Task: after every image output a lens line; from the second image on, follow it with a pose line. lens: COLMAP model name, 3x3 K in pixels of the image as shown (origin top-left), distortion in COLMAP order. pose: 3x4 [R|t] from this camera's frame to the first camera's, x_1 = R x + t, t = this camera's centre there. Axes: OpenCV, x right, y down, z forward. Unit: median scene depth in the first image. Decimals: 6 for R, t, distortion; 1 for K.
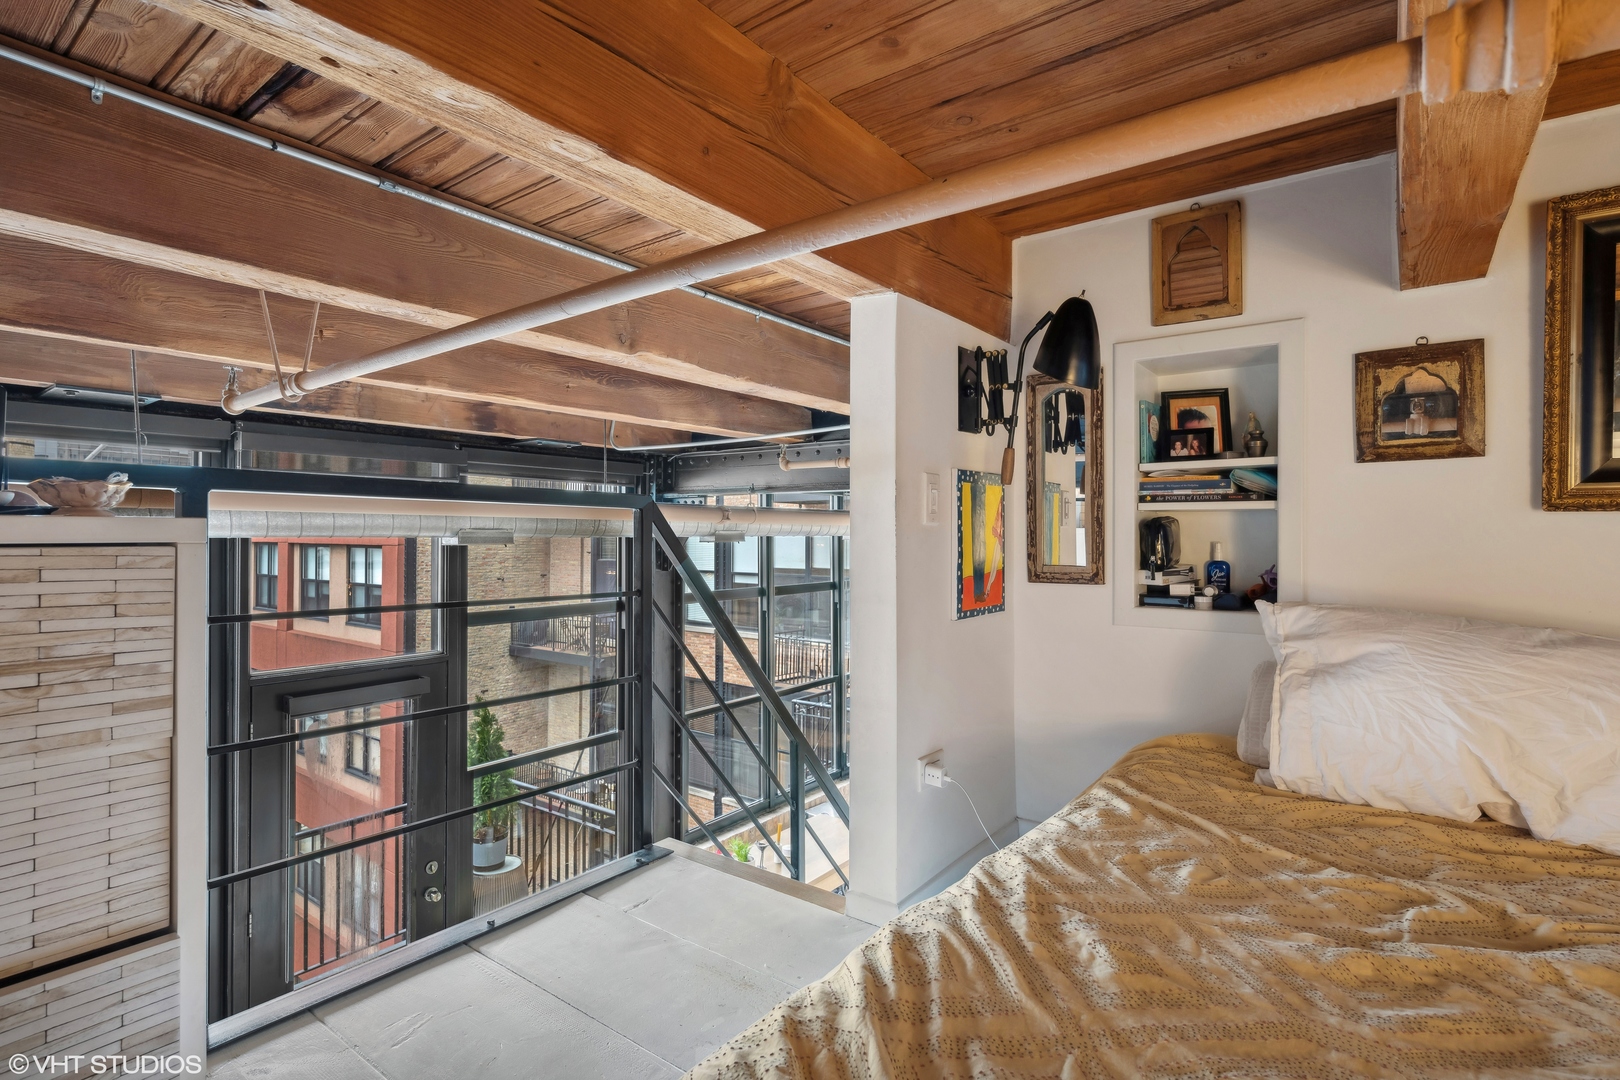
lens RADIAL K [[790.6, 0, 802.7], [0, 790.6, 540.0], [0, 0, 1]] dist [0.000033, 0.000244]
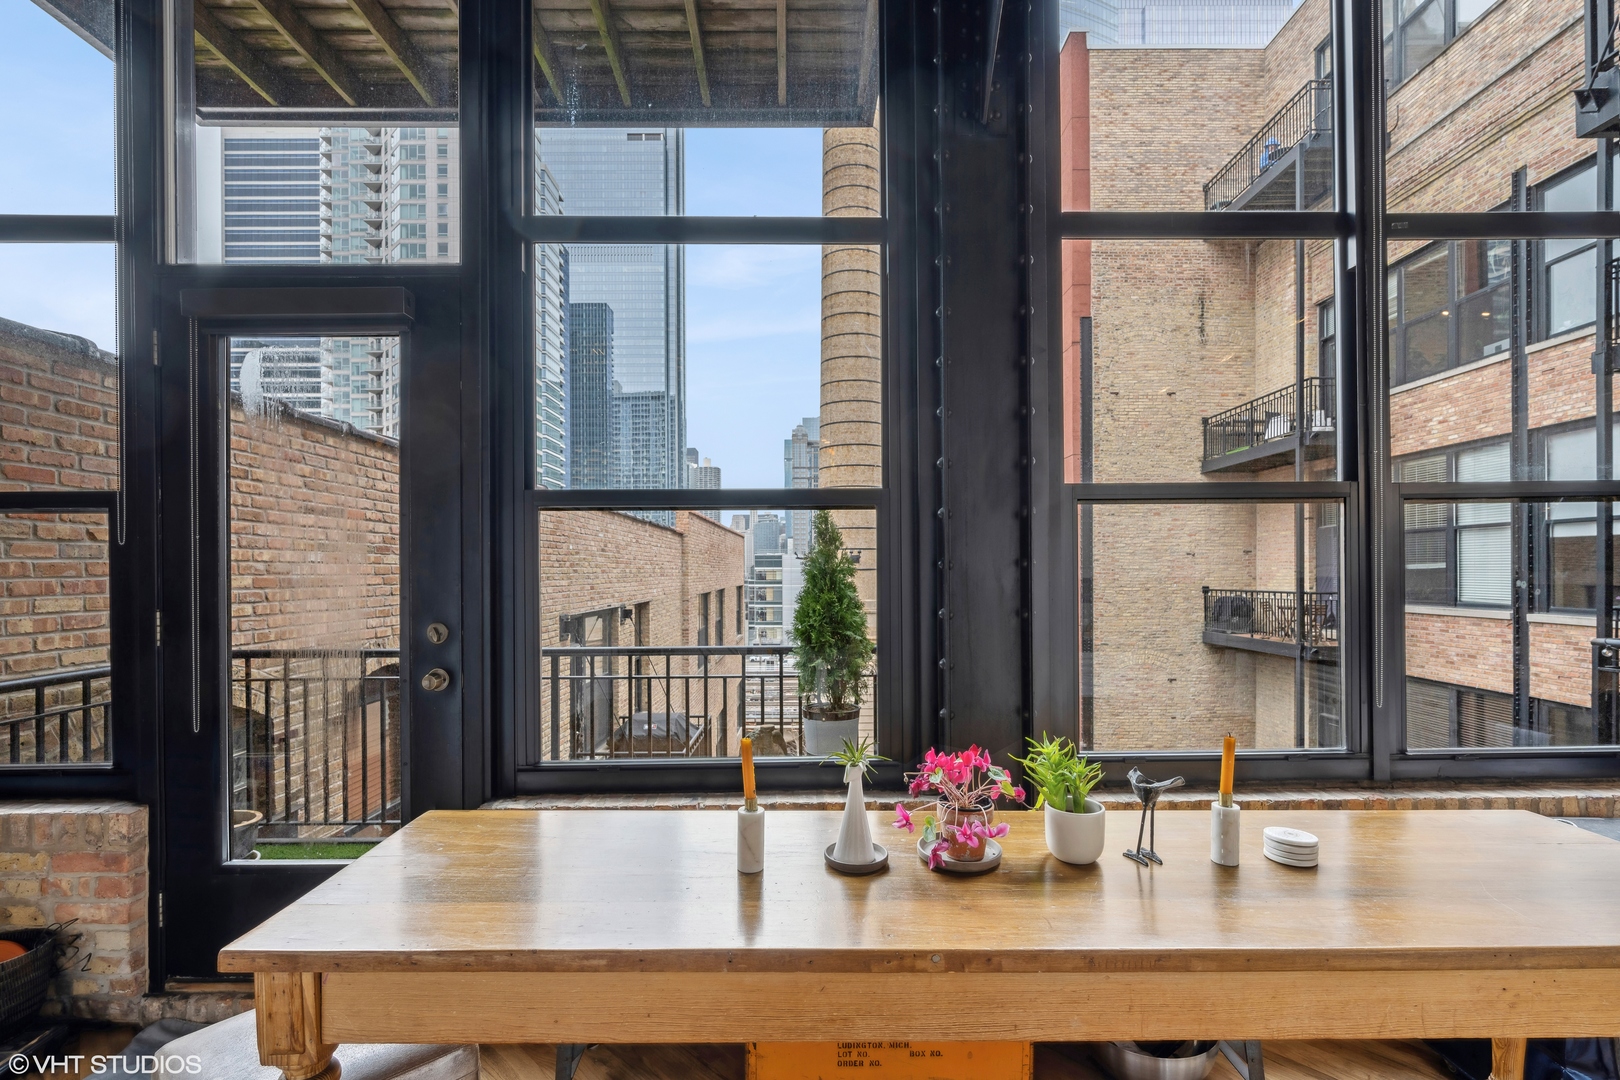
lens RADIAL K [[761.3, 0, 816.3], [0, 761.3, 572.1], [0, 0, 1]] dist [-0.002962, 0.003447]
pose [[0.617792, -0.006340, -0.786316, 0.023410], [0.009431, 0.999955, -0.000652, 0.066795], [0.786285, -0.007013, 0.617824, 0.157343]]
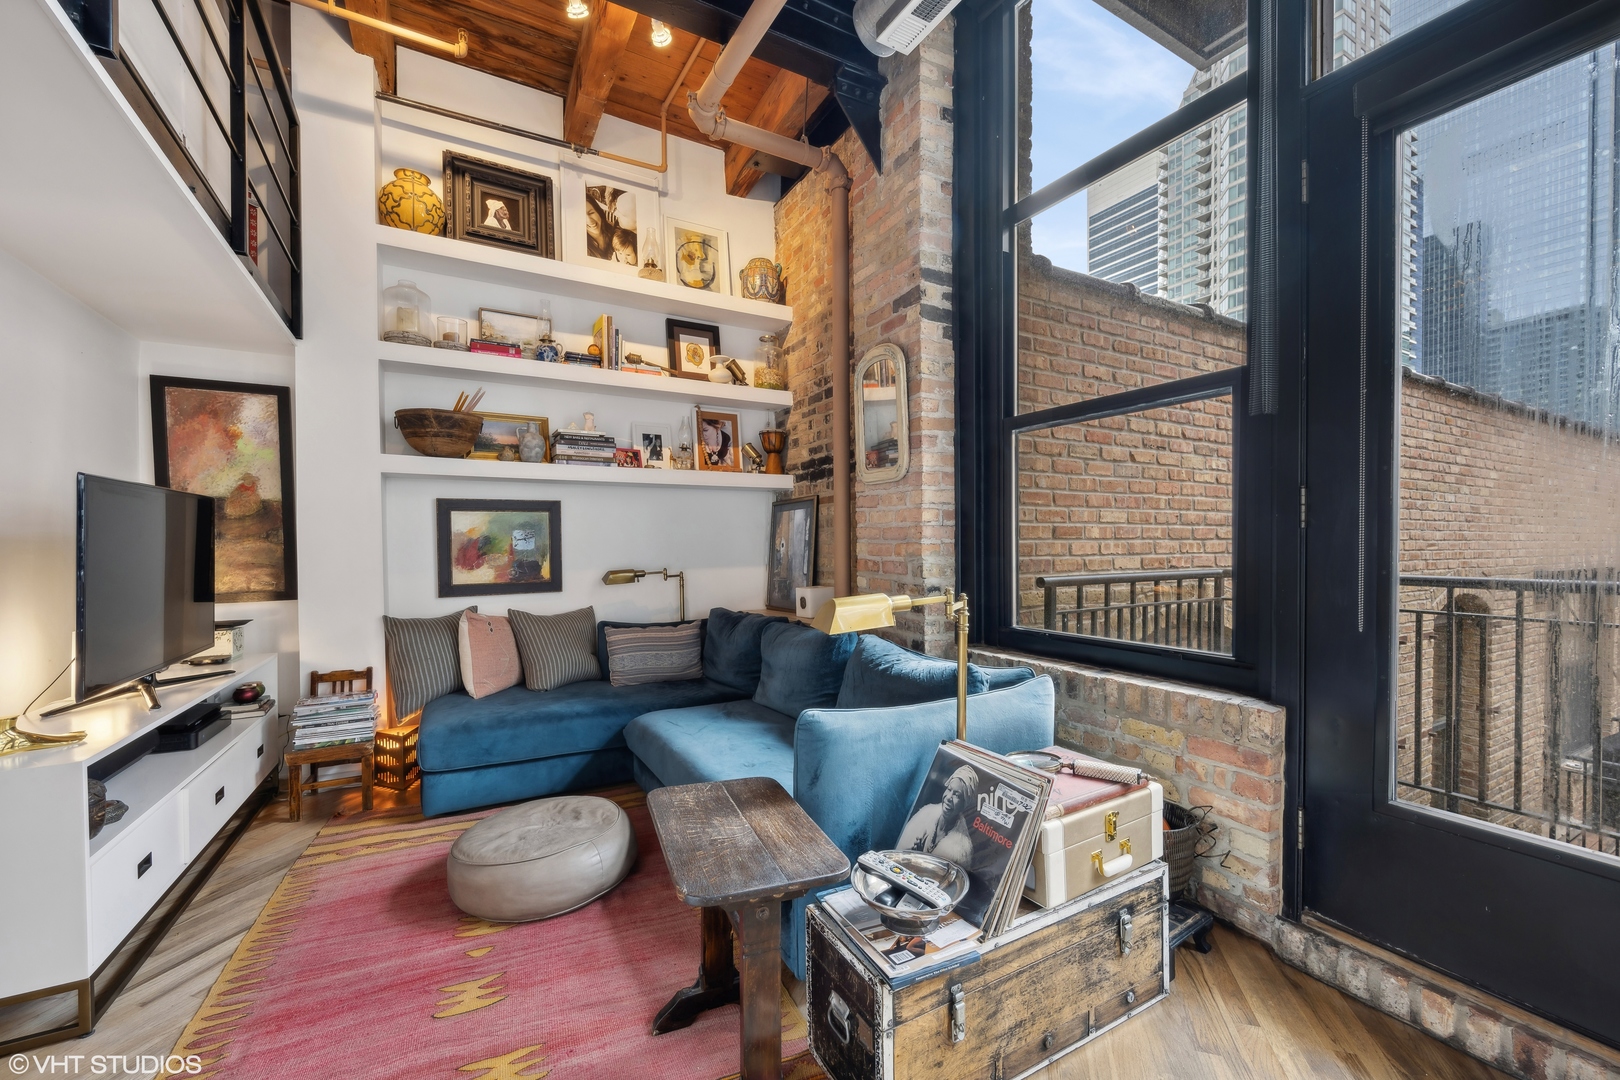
lens RADIAL K [[652.2, 0, 806.2], [0, 652.2, 556.4], [0, 0, 1]] dist [-0.006522, 0.001707]
pose [[-0.389230, 0.015774, -0.921006, -0.018266], [0.002747, 0.999869, 0.015964, 0.077531], [0.921137, 0.003684, -0.389222, 0.128093]]
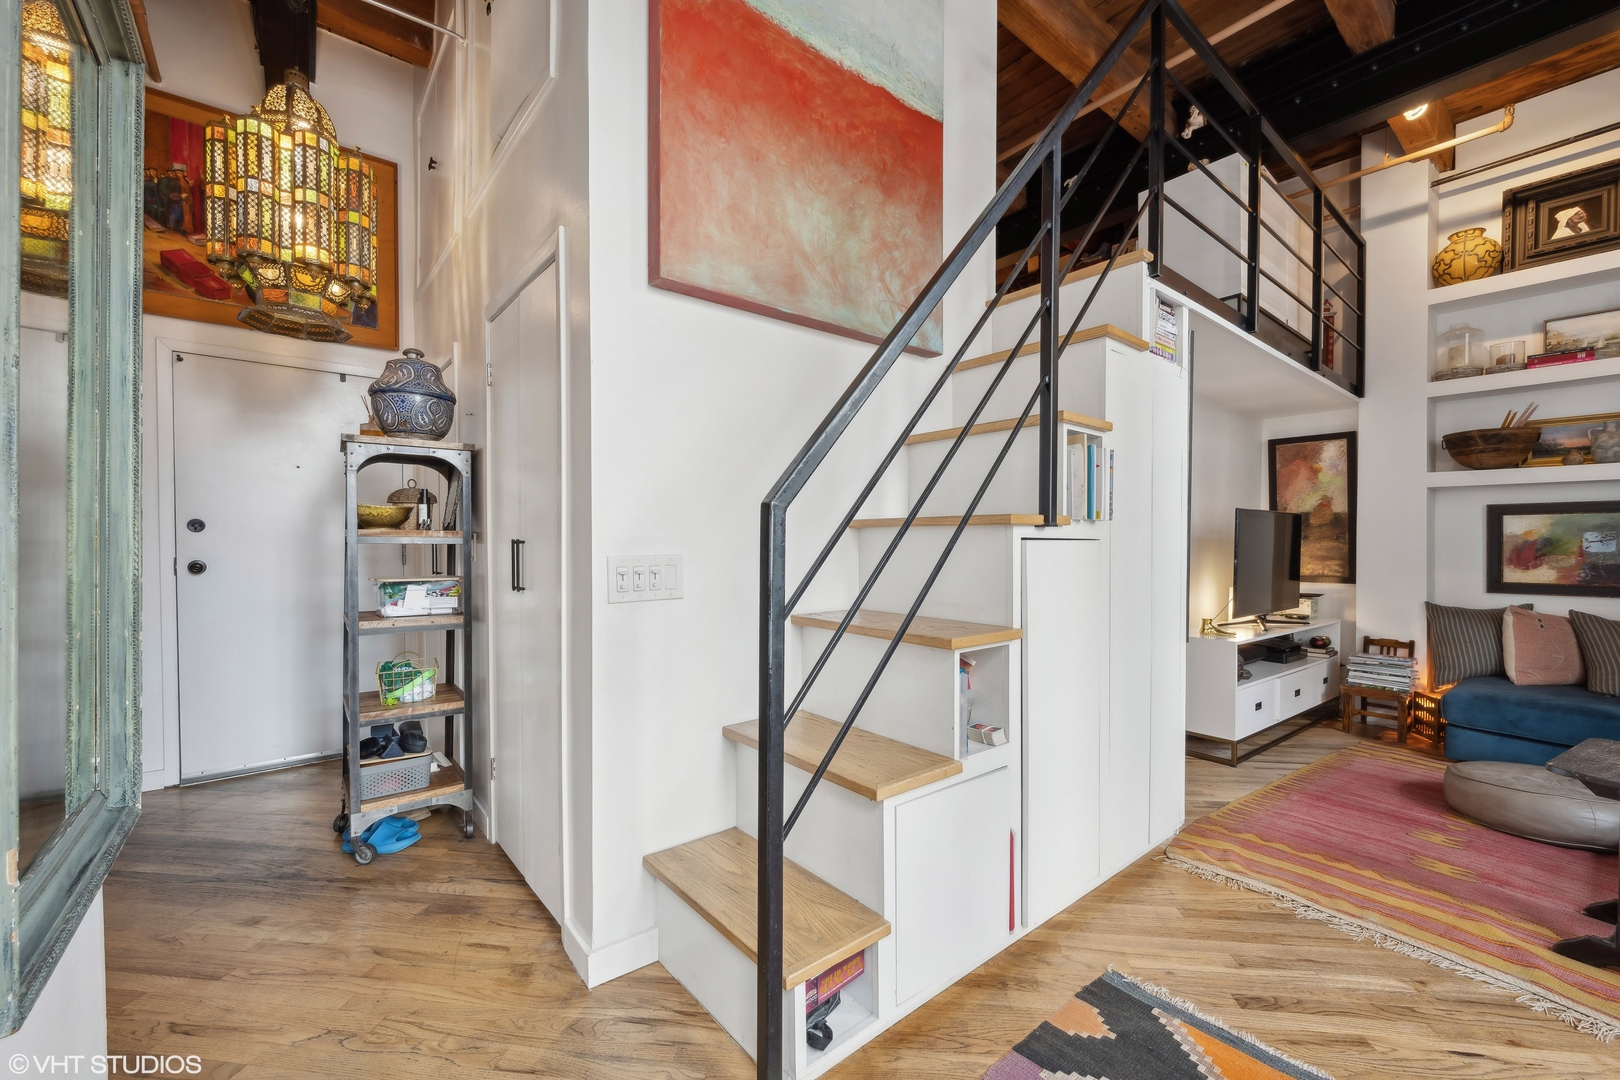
lens RADIAL K [[652.2, 0, 799.4], [0, 652.2, 541.3], [0, 0, 1]] dist [-0.006522, 0.001707]
pose [[-0.971143, -0.012364, 0.238179, 0.009637], [-0.012299, 0.999923, 0.001758, 0.077791], [-0.238182, -0.001222, -0.971220, 0.196846]]
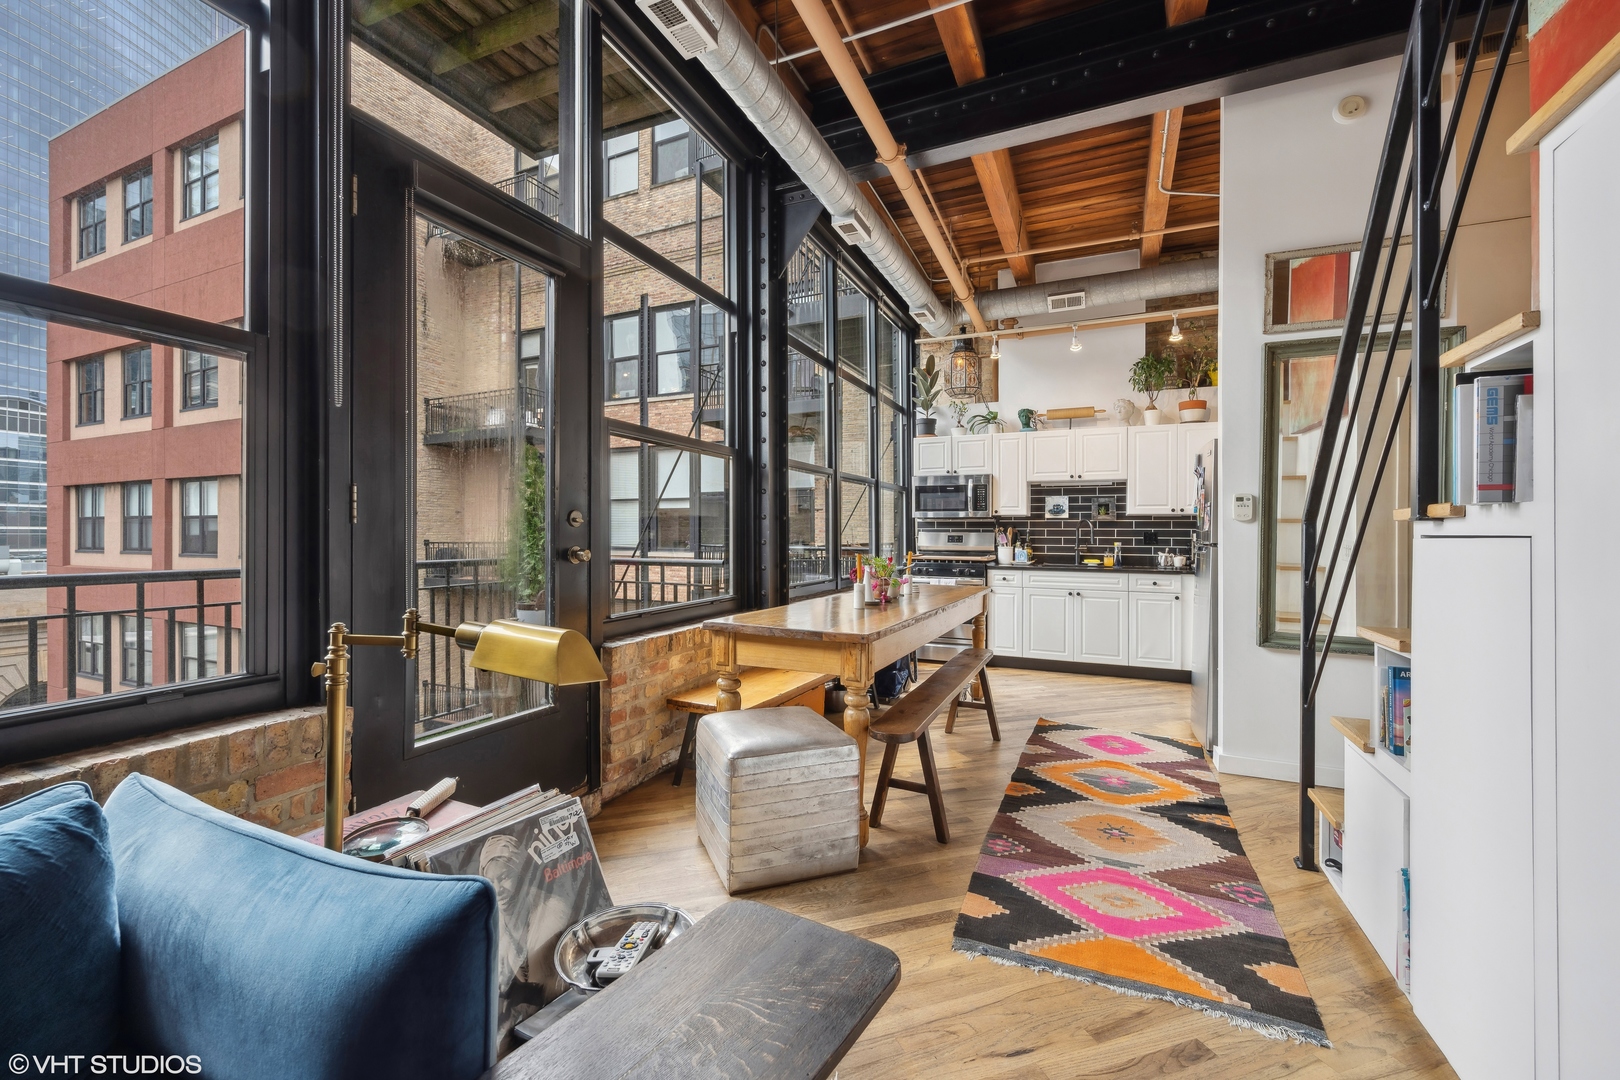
lens RADIAL K [[652.2, 0, 809.0], [0, 652.2, 536.0], [0, 0, 1]] dist [-0.006522, 0.001707]
pose [[0.974710, -0.001609, 0.223467, -0.072572], [0.000401, 0.999985, 0.005452, 0.076632], [-0.223472, -0.005224, 0.974696, 0.064060]]
